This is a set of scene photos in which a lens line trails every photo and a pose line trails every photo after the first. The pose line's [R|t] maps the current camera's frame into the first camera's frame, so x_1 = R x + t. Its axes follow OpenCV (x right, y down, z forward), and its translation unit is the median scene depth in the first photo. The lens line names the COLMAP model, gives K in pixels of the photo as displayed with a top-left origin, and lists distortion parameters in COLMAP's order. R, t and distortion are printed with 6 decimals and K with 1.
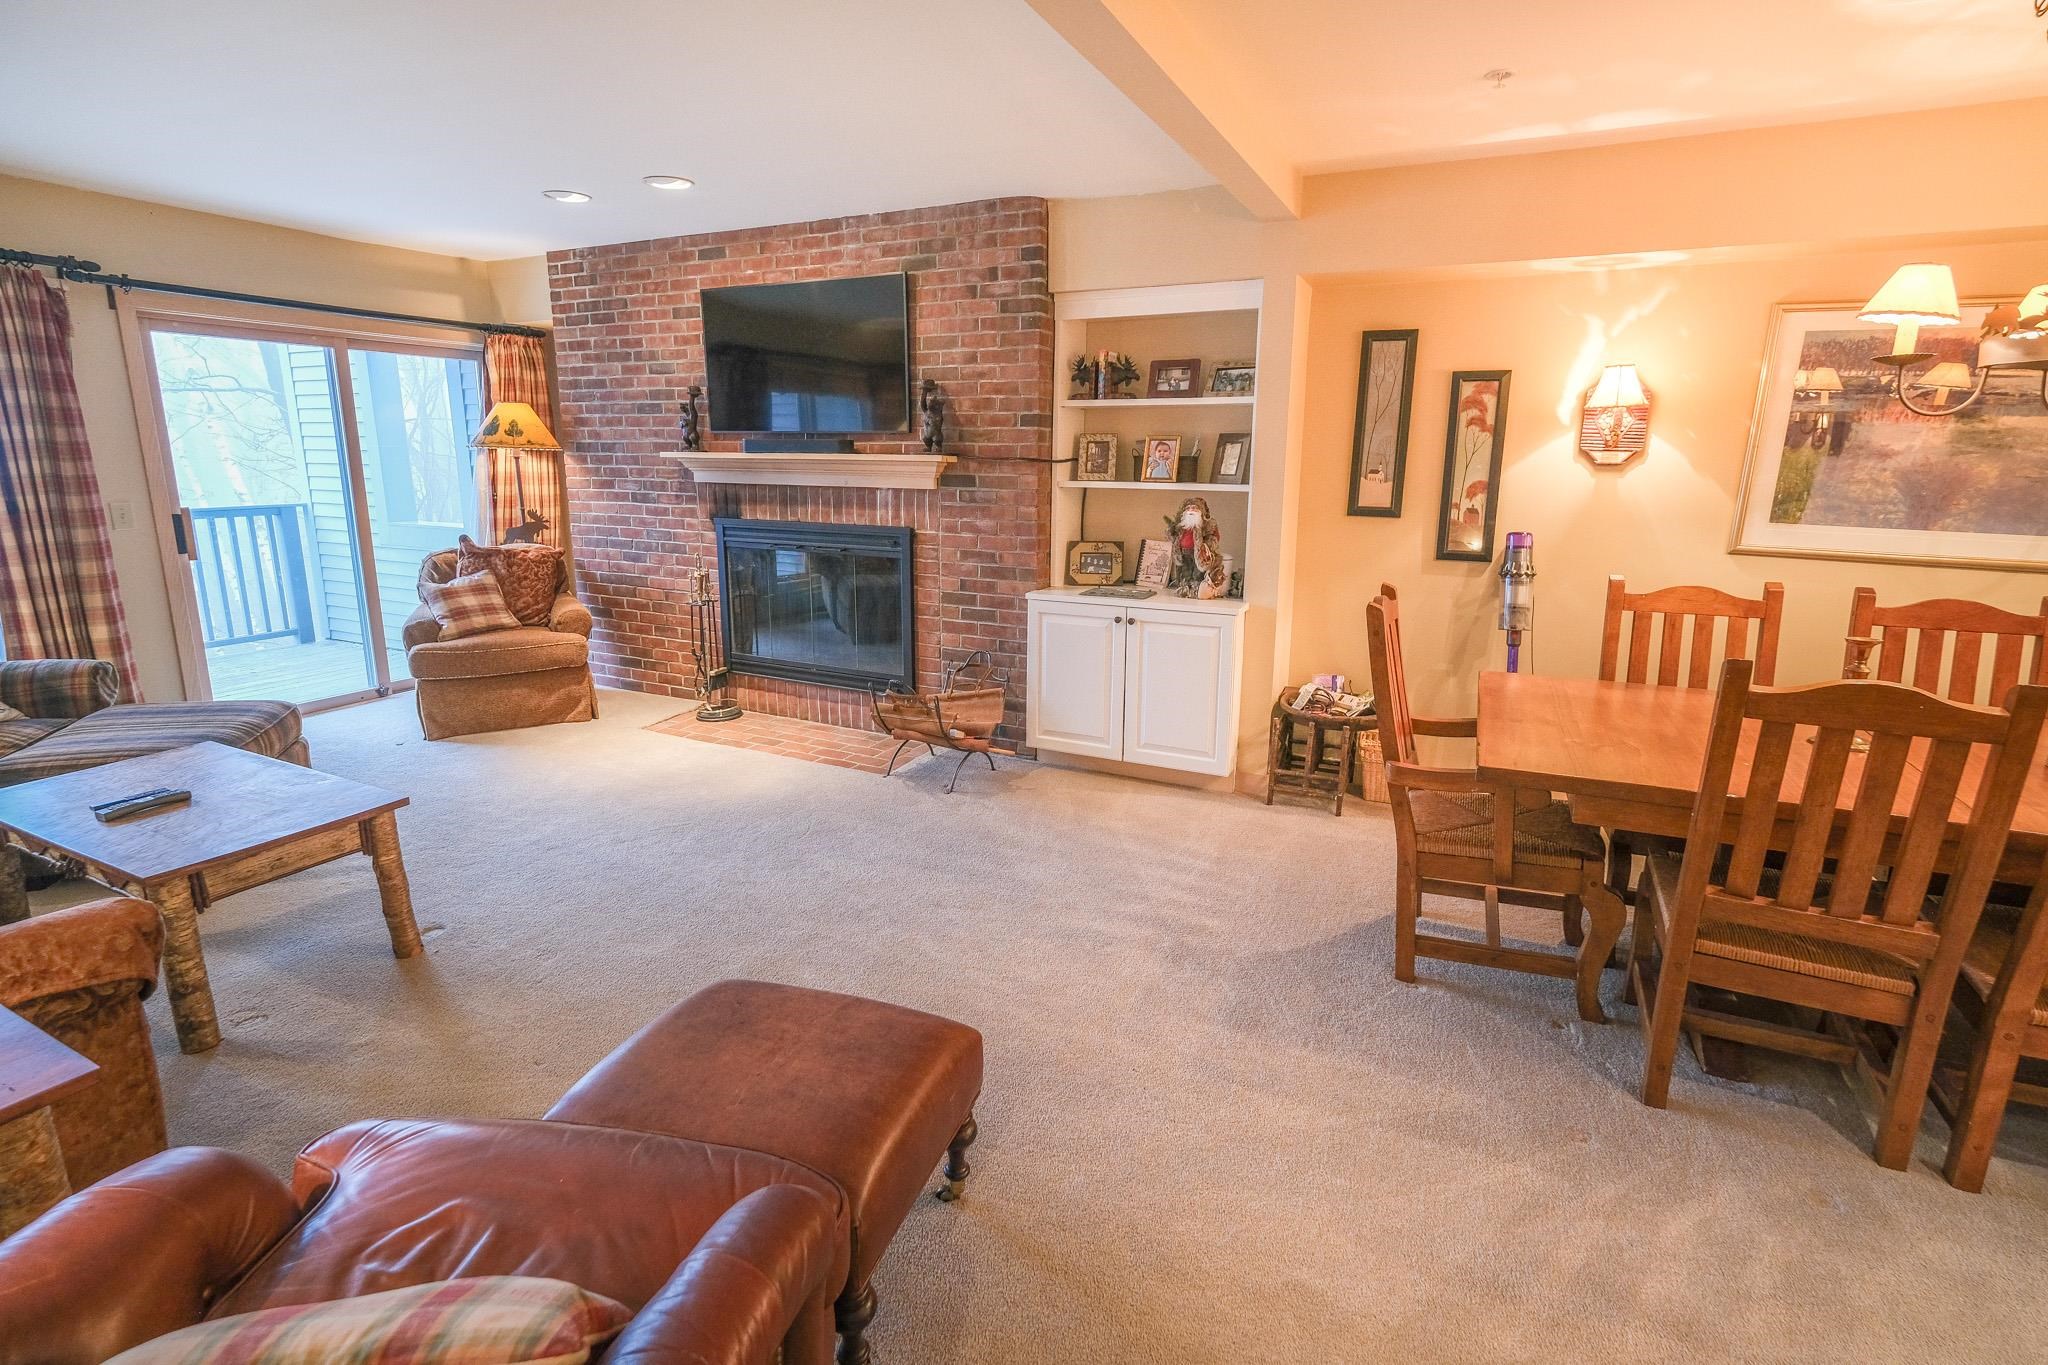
lens RADIAL K [[948.7, 0, 1033.5], [0, 948.7, 650.8], [0, 0, 1]] dist [-0.001322, -0.000128]
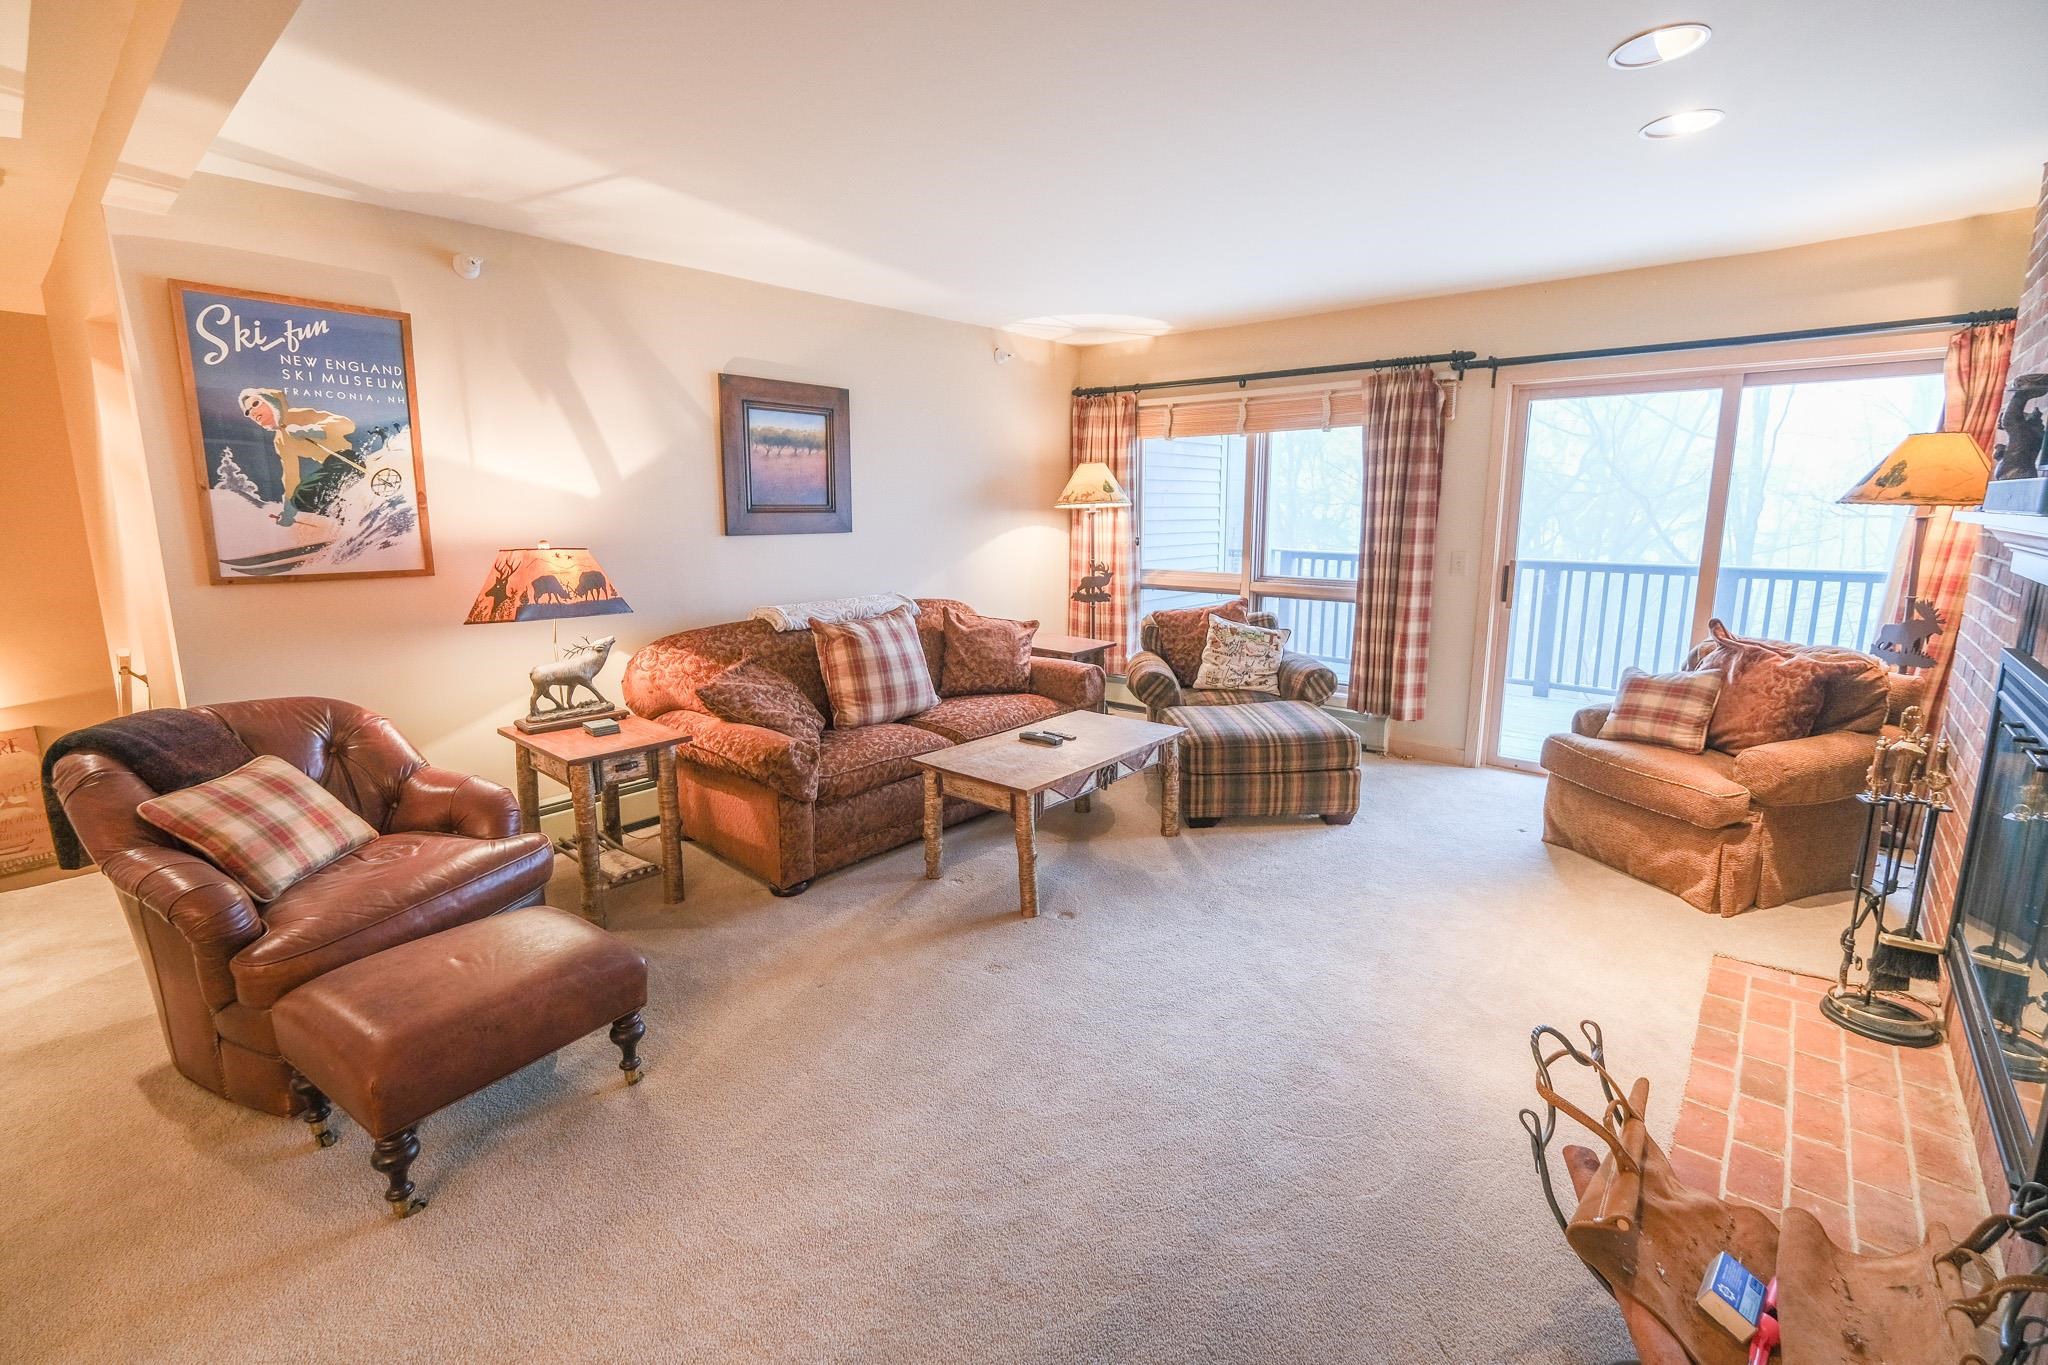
lens RADIAL K [[891.0, 0, 1026.4], [0, 891.0, 659.2], [0, 0, 1]] dist [-0.002547, -0.000489]
pose [[-0.256304, 0.159736, -0.953306, 0.249391], [-0.197137, 0.956883, 0.213337, -0.154051], [0.946280, 0.242611, -0.213763, 0.731870]]
